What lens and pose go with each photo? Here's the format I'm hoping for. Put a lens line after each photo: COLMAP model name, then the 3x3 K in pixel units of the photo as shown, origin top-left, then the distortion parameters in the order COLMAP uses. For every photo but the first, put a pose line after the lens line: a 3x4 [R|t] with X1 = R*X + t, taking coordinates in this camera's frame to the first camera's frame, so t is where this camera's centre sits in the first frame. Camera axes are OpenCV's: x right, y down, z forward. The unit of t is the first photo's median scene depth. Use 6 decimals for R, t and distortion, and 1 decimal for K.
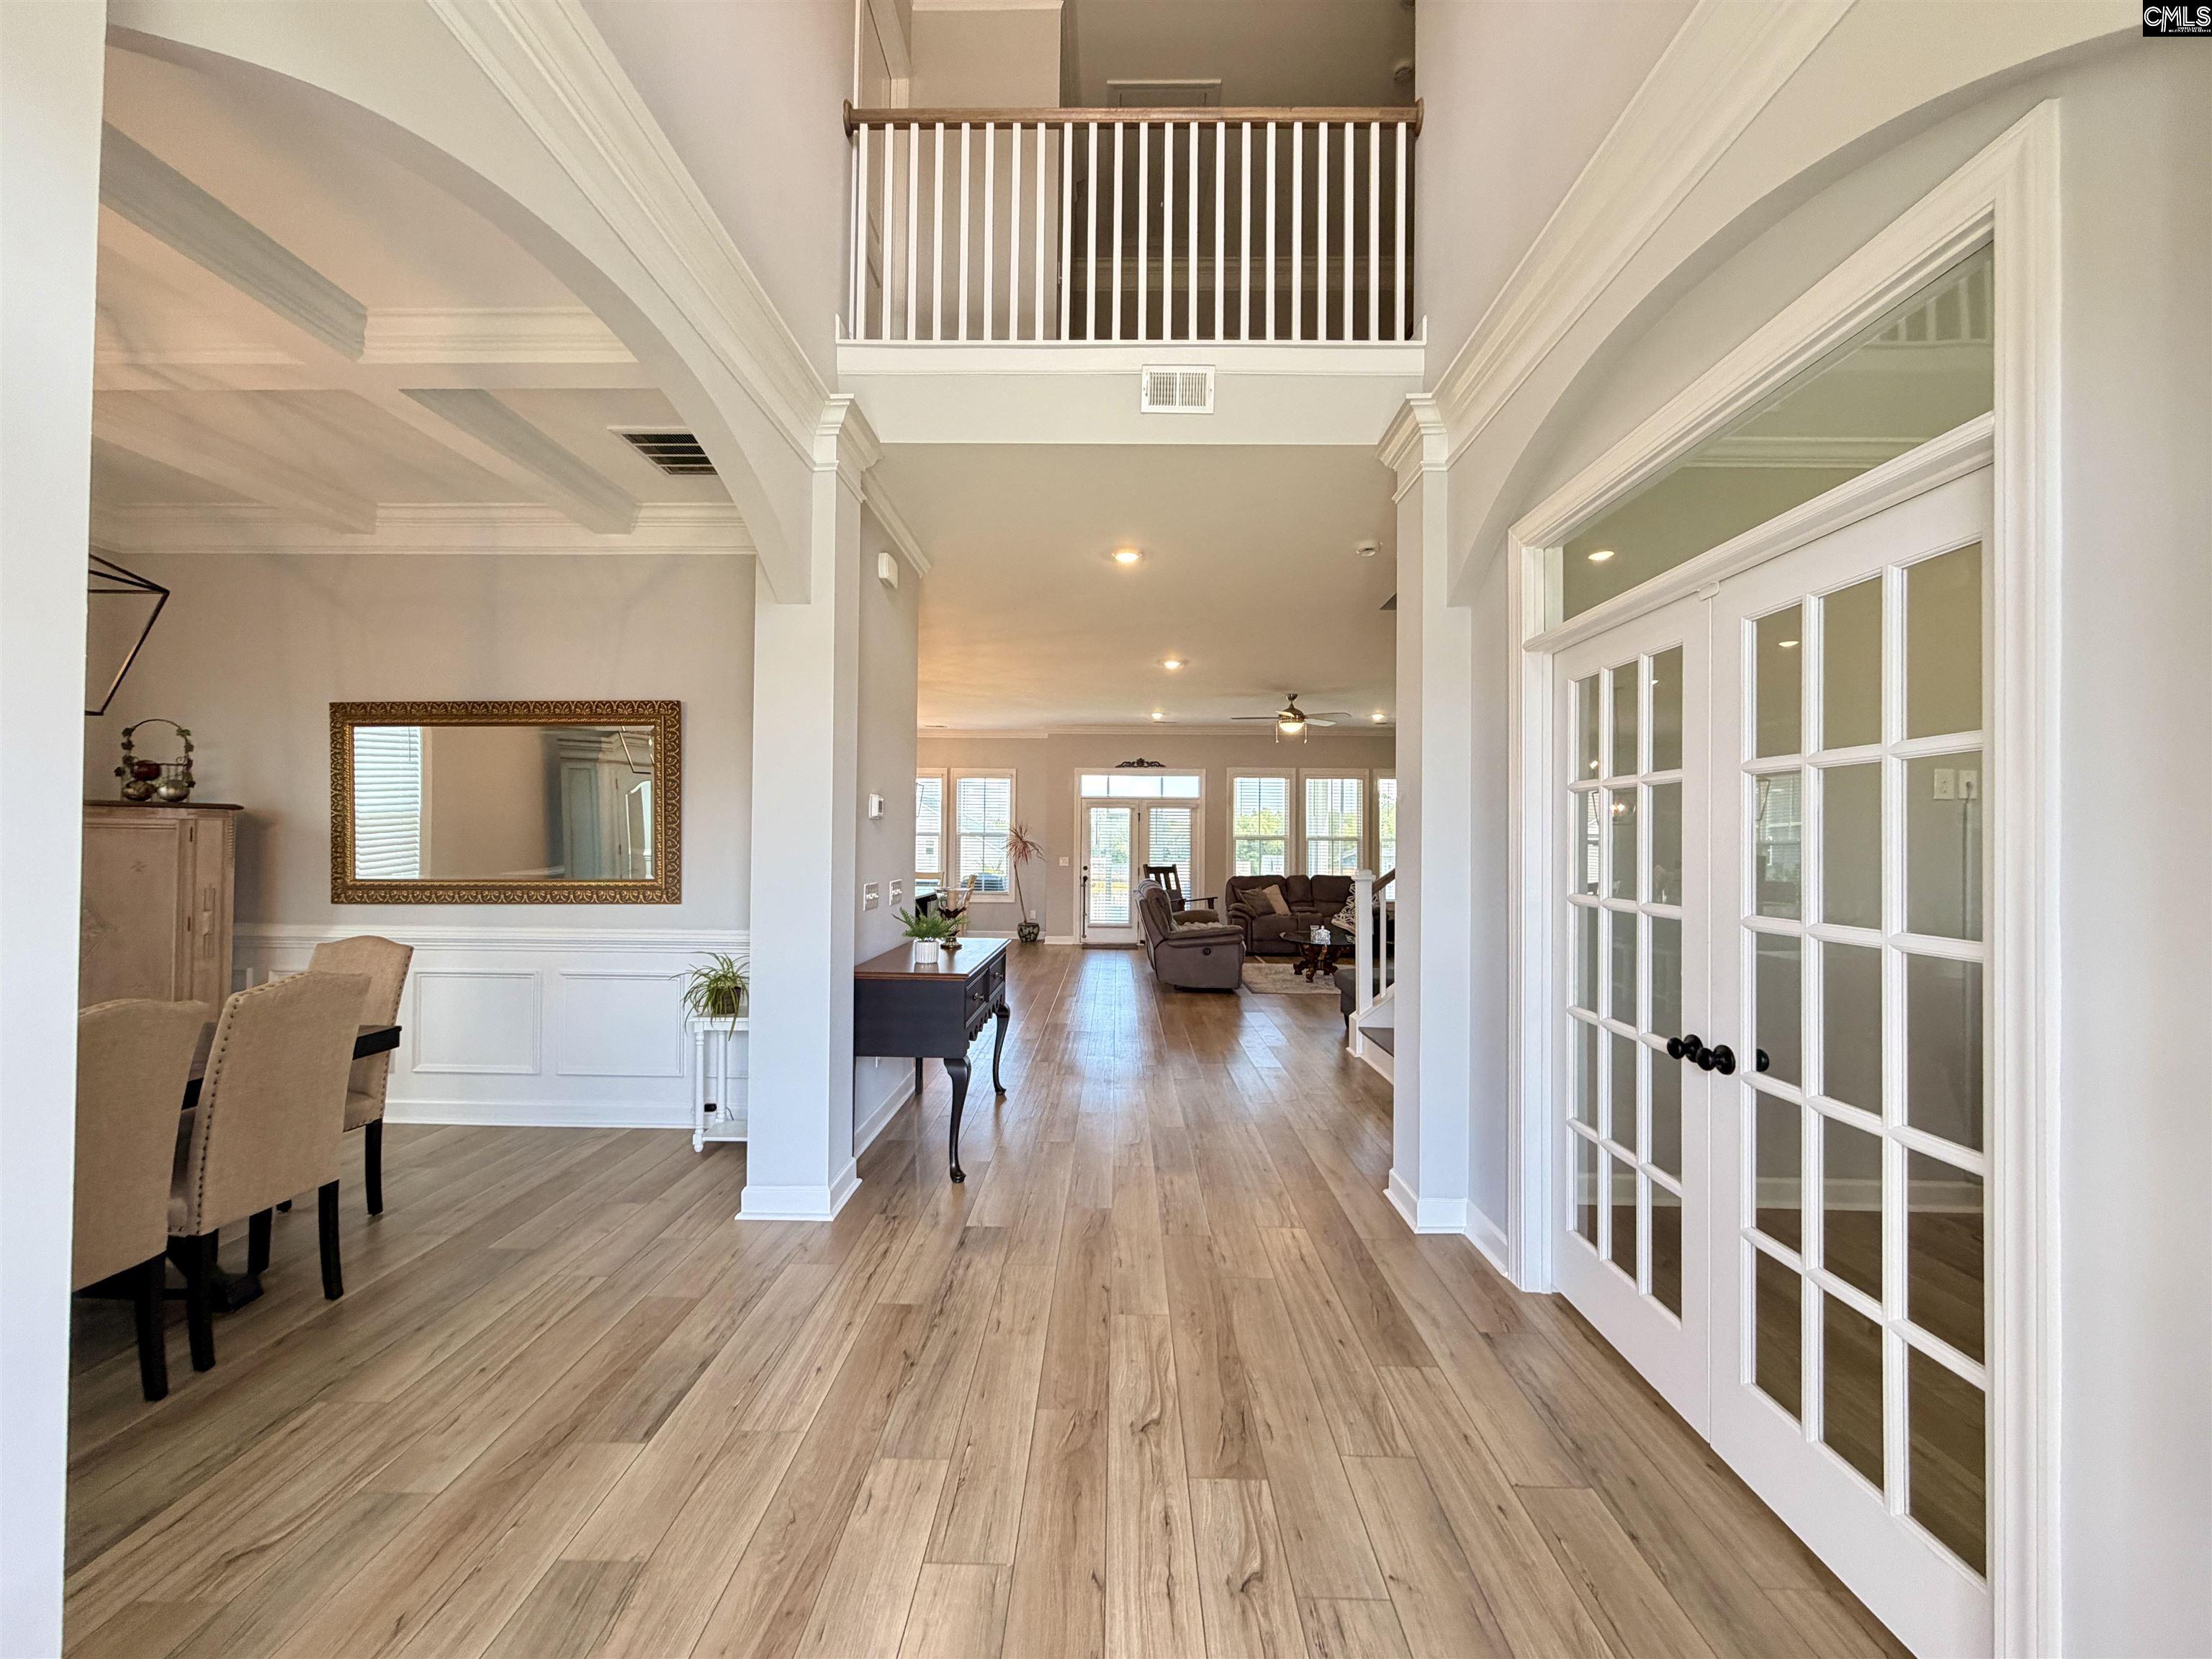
lens RADIAL K [[884.9, 0, 1109.3], [0, 884.9, 828.7], [0, 0, 1]] dist [0.005279, -0.000327]
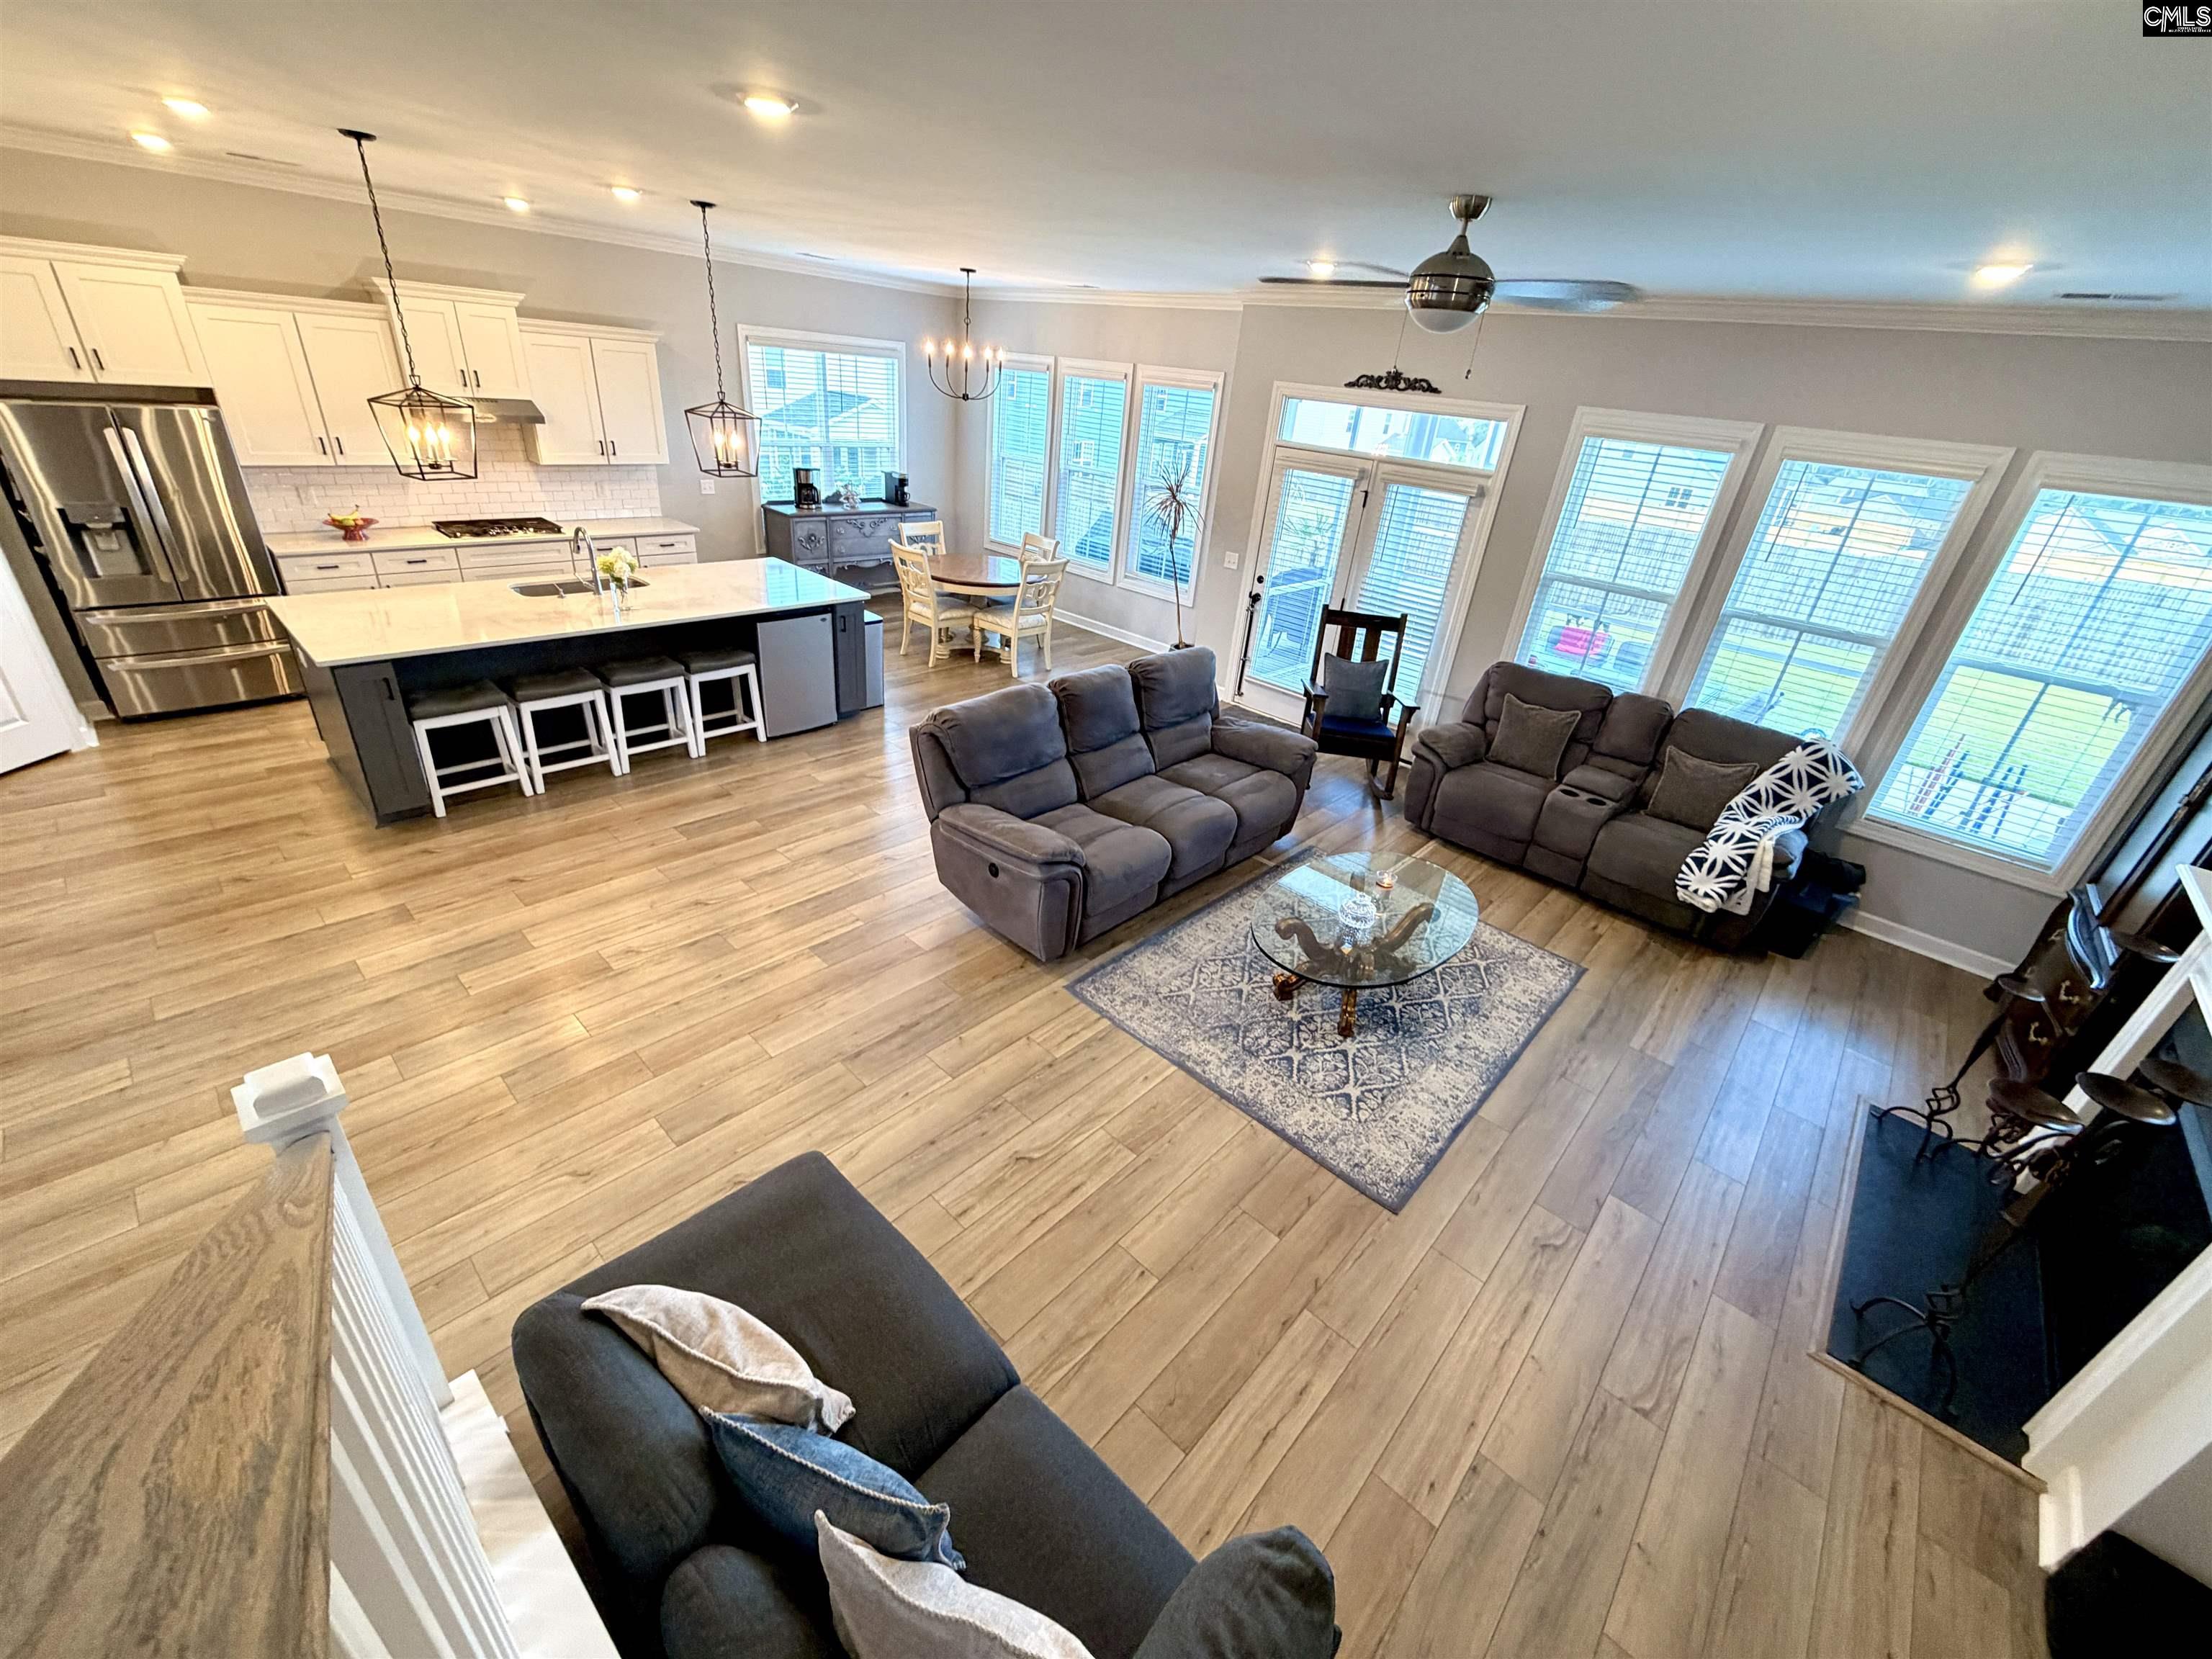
lens RADIAL K [[884.9, 0, 1101.7], [0, 884.9, 830.5], [0, 0, 1]] dist [0.005279, -0.000327]
pose [[0.749047, 0.358766, -0.556970, 1.347629], [-0.075097, 0.881248, 0.466651, -0.353755], [0.658246, -0.307717, 0.687038, 2.424738]]
